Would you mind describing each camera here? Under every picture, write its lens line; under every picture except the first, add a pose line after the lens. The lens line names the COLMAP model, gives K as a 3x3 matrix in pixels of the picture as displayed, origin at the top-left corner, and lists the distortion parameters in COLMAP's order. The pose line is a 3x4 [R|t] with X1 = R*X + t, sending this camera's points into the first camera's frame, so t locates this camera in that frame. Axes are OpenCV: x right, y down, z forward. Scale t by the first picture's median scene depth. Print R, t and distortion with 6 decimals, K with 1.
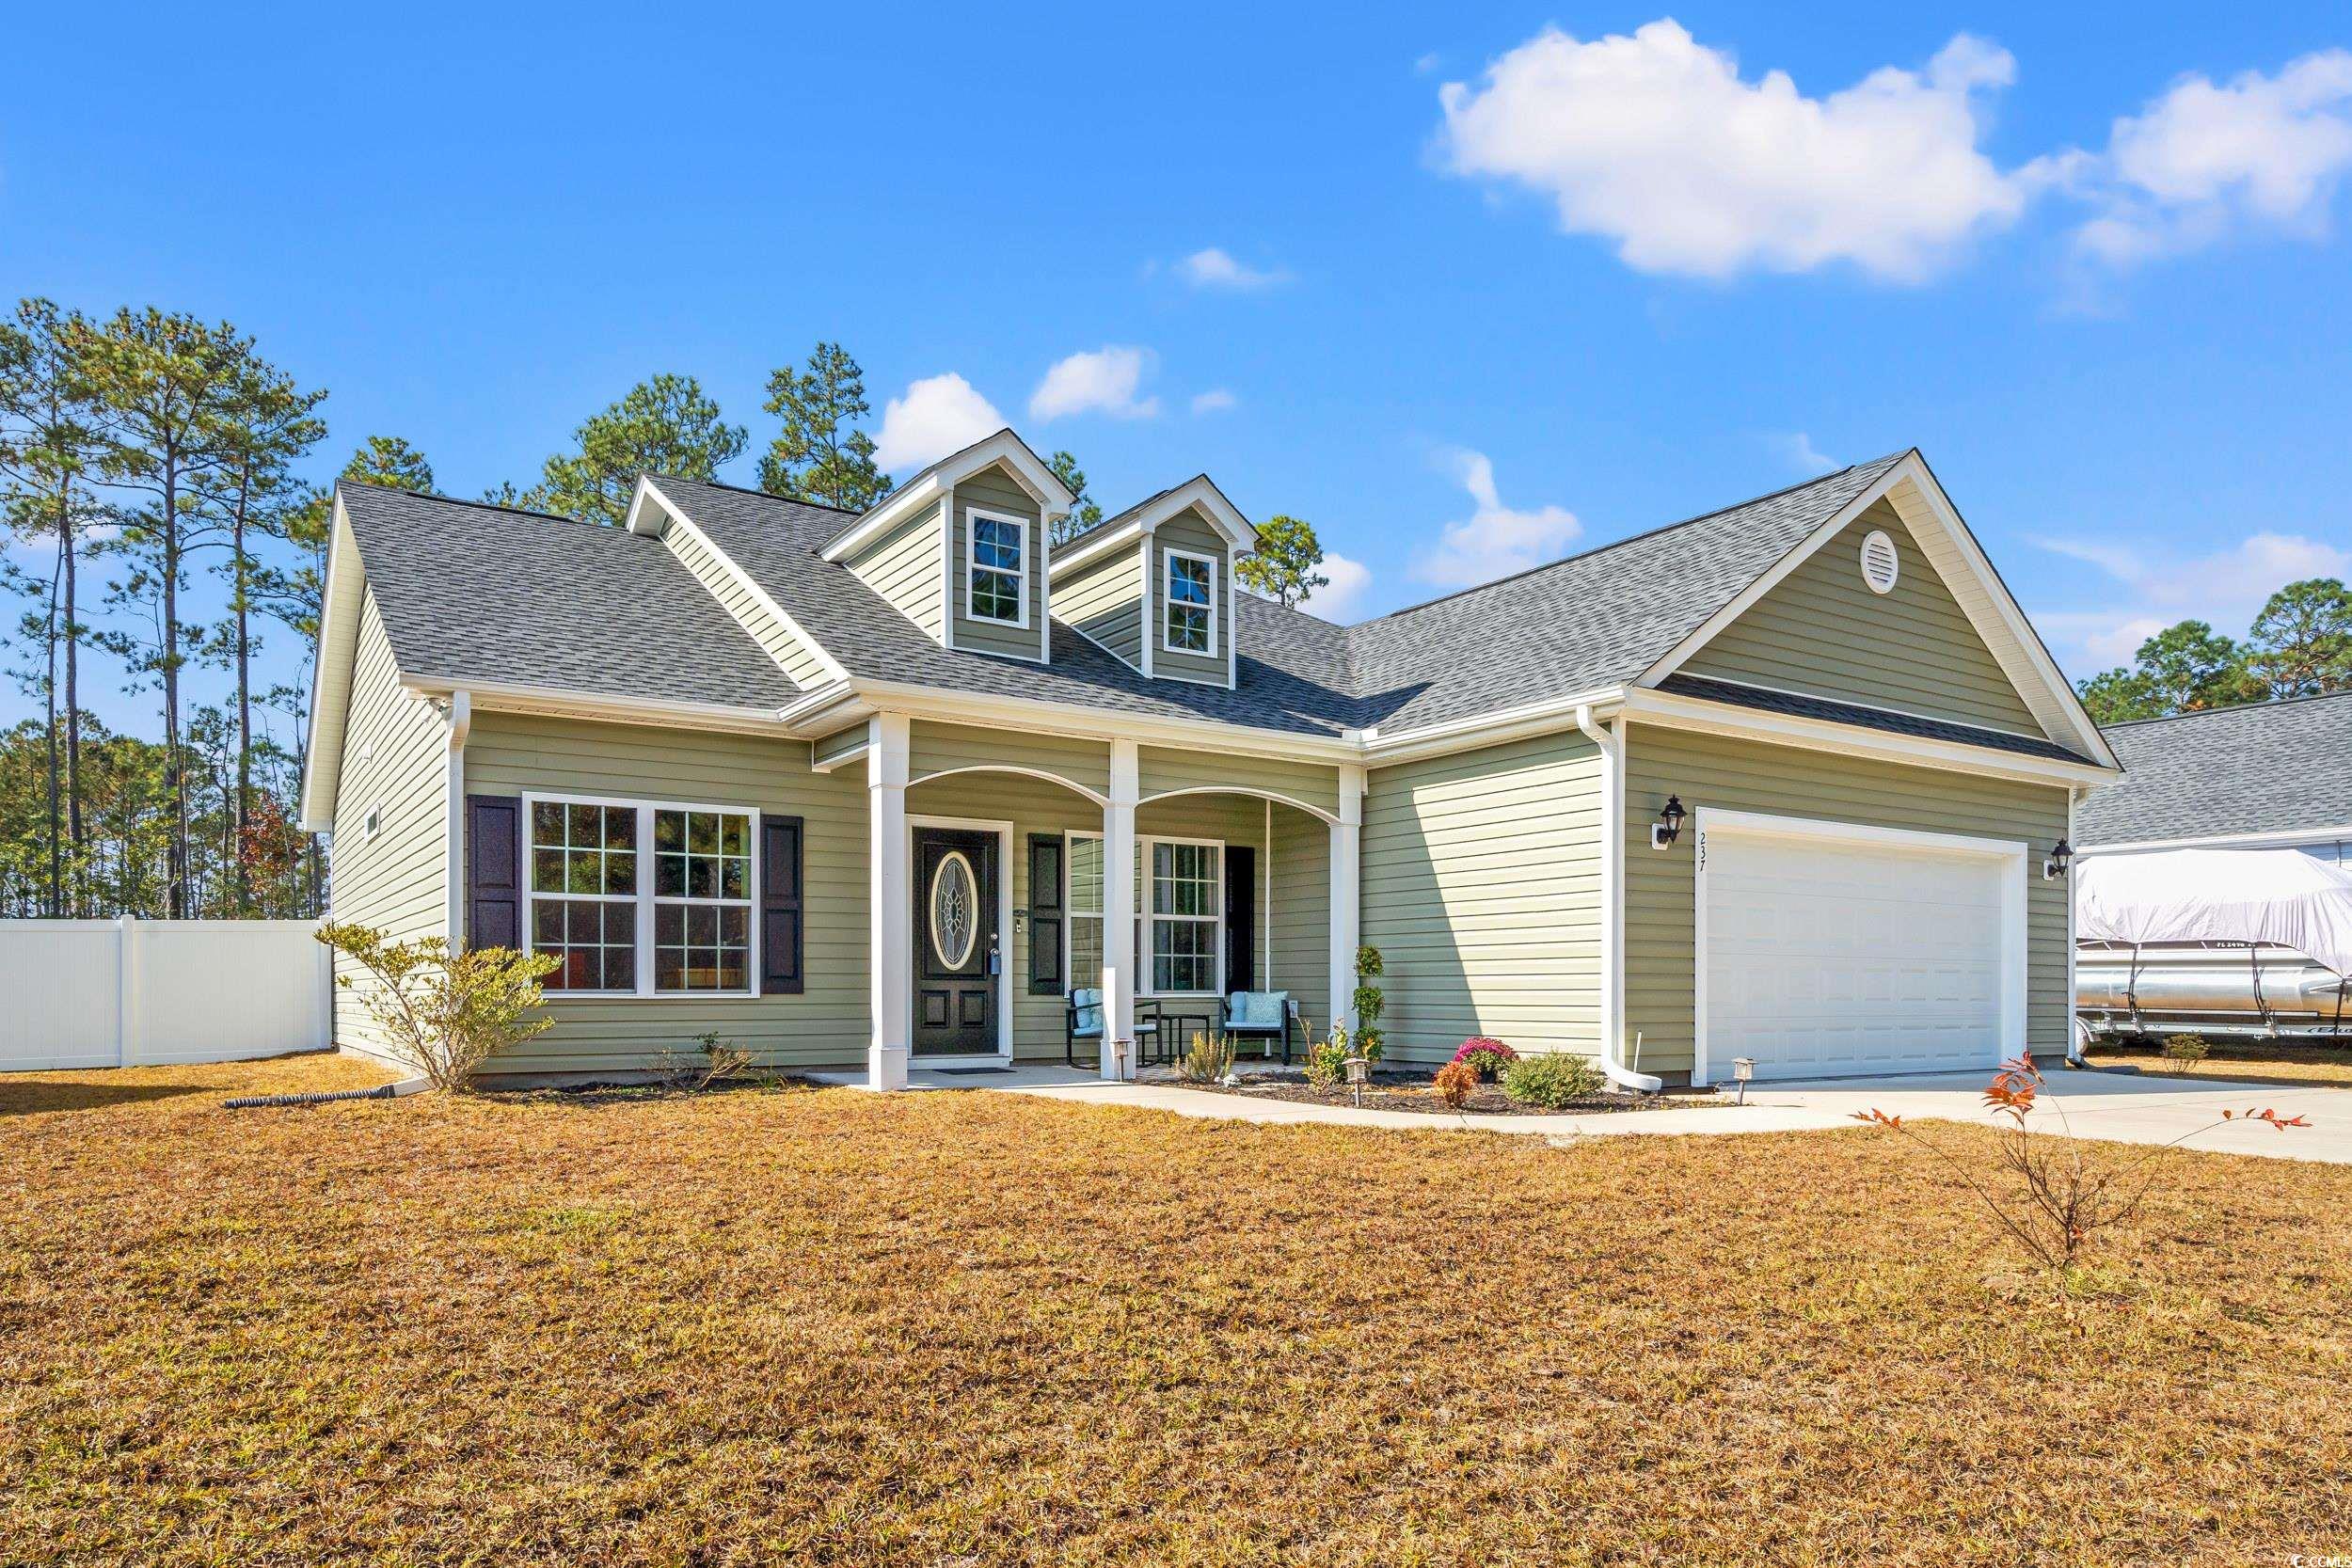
lens RADIAL K [[1485.3, 0, 1174.2], [0, 1485.3, 1002.6], [0, 0, 1]] dist [0.002804, -0.001469]
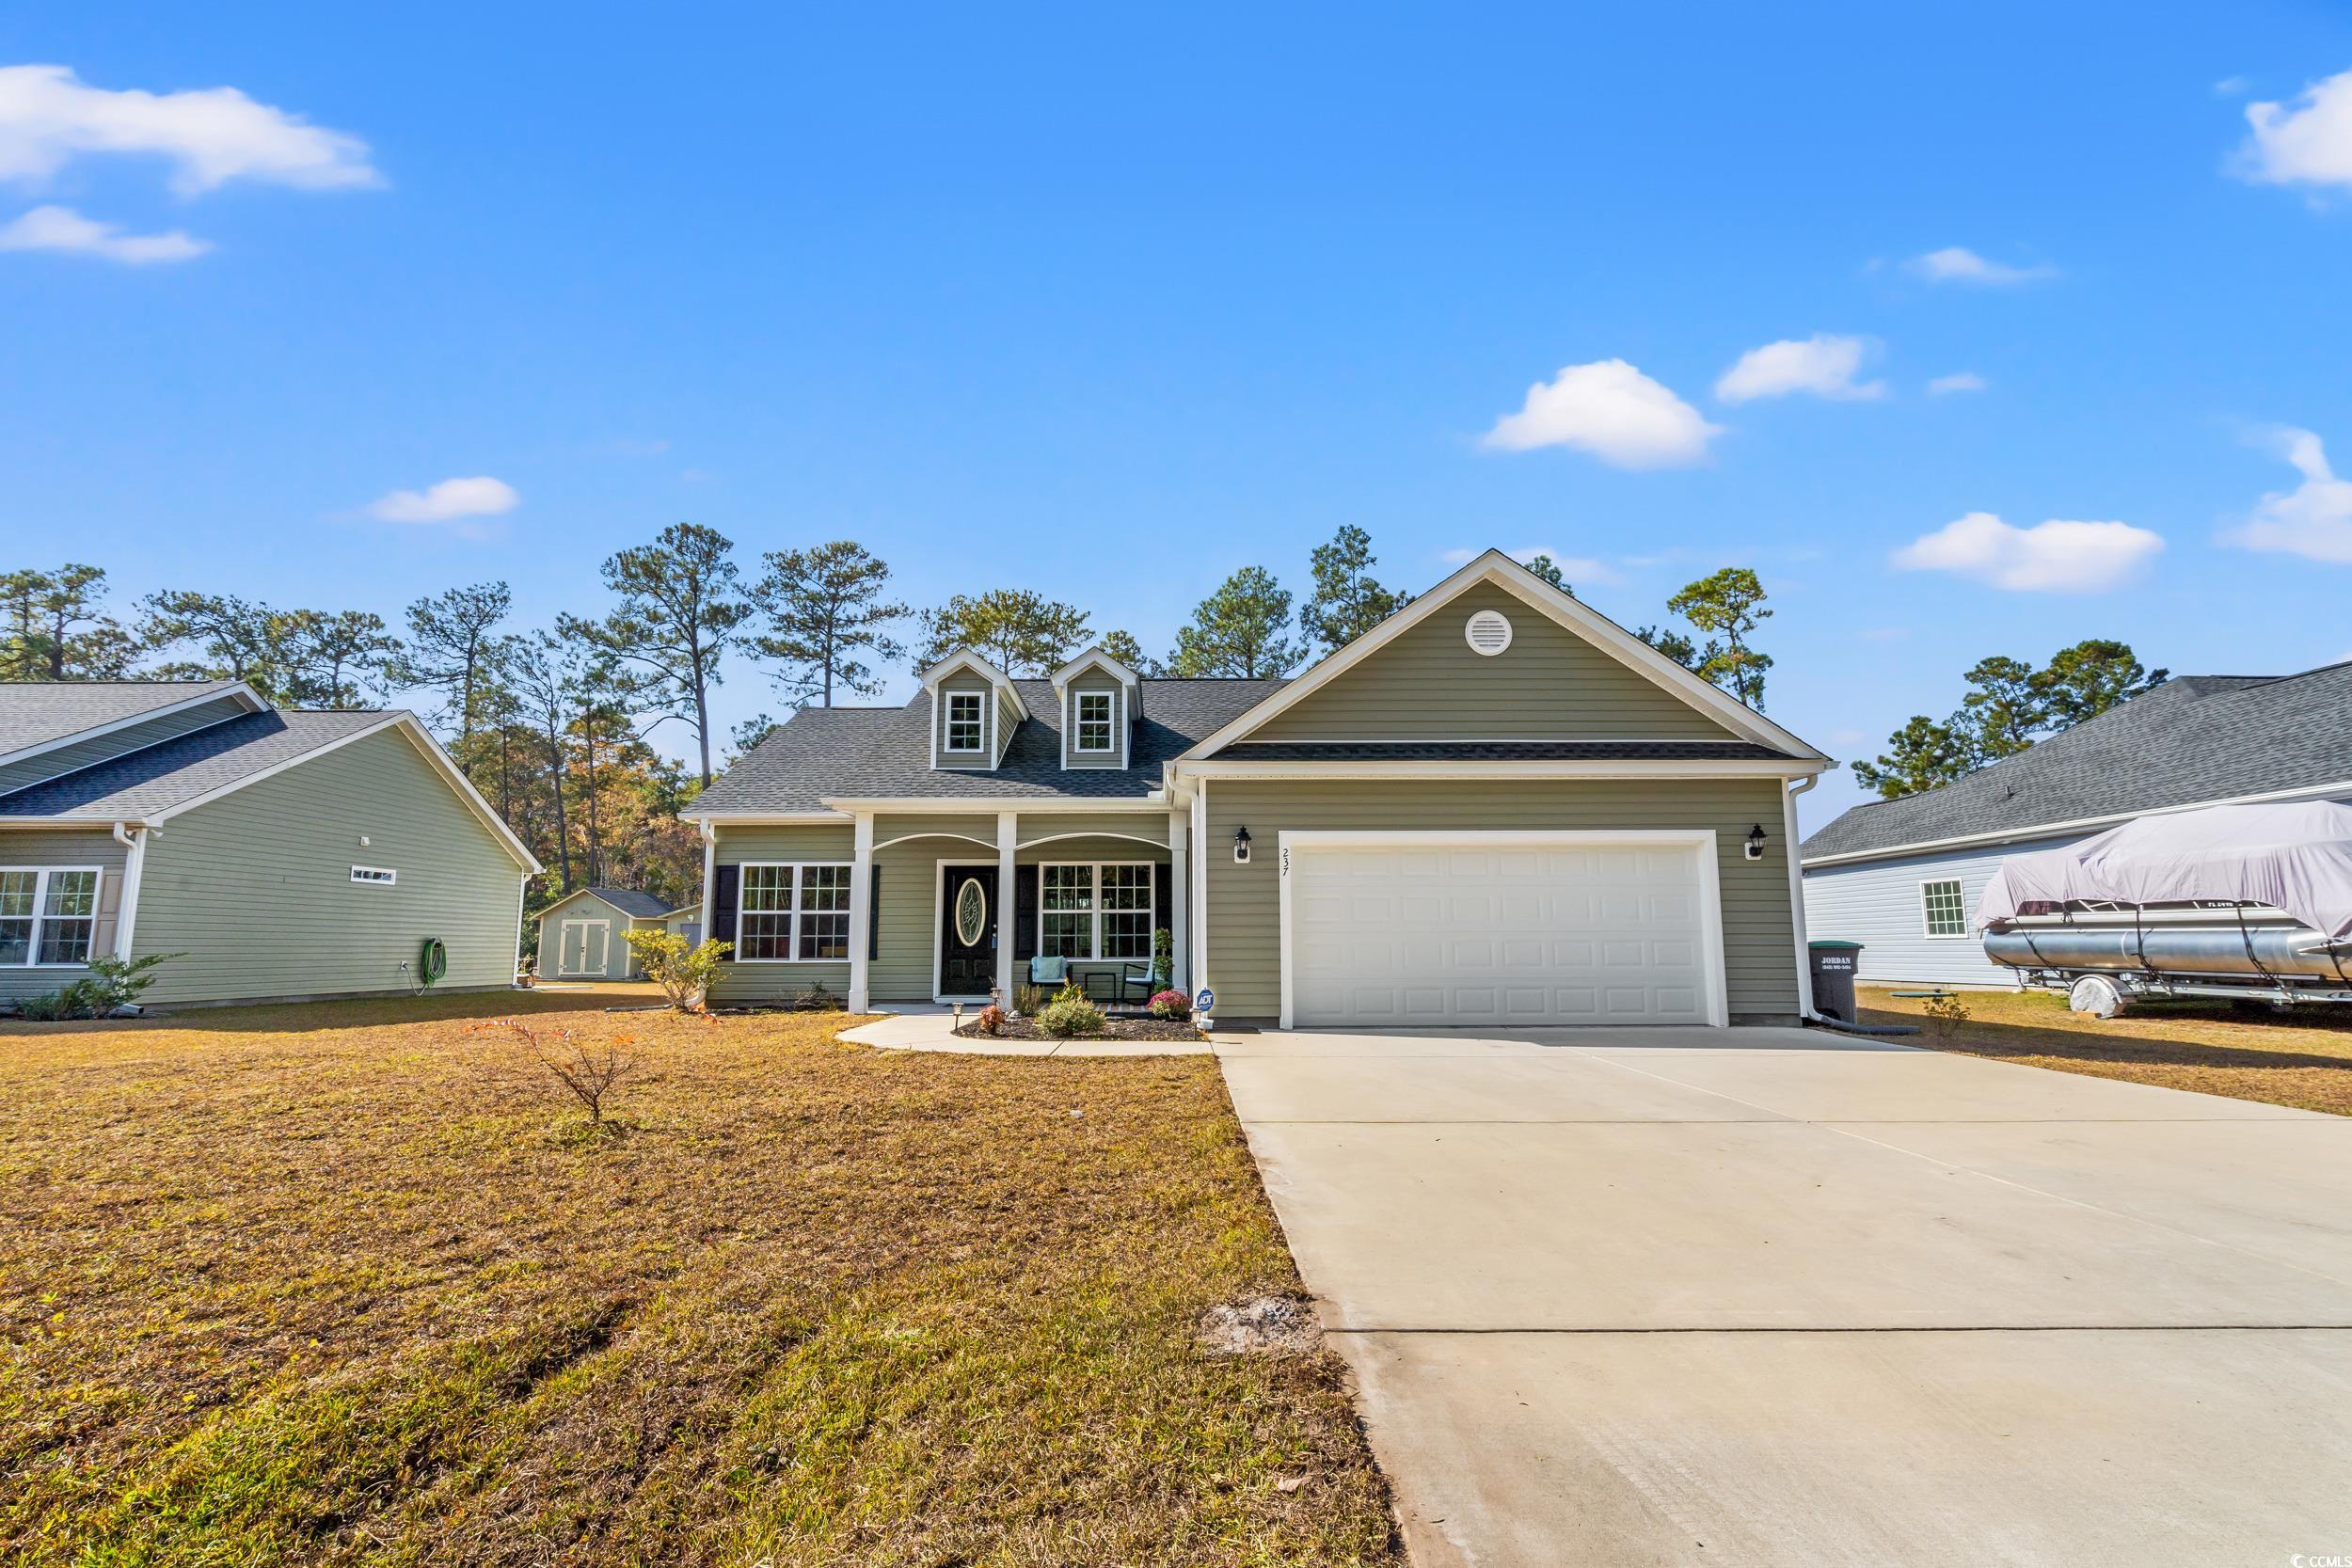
lens RADIAL K [[1058.1, 0, 1166.0], [0, 1058.1, 824.5], [0, 0, 1]] dist [-0.010210, 0.001149]
pose [[0.839565, -0.067591, -0.539037, 0.699350], [0.001296, 0.992476, -0.122431, -0.010677], [0.543257, 0.102091, 0.833336, 0.071776]]
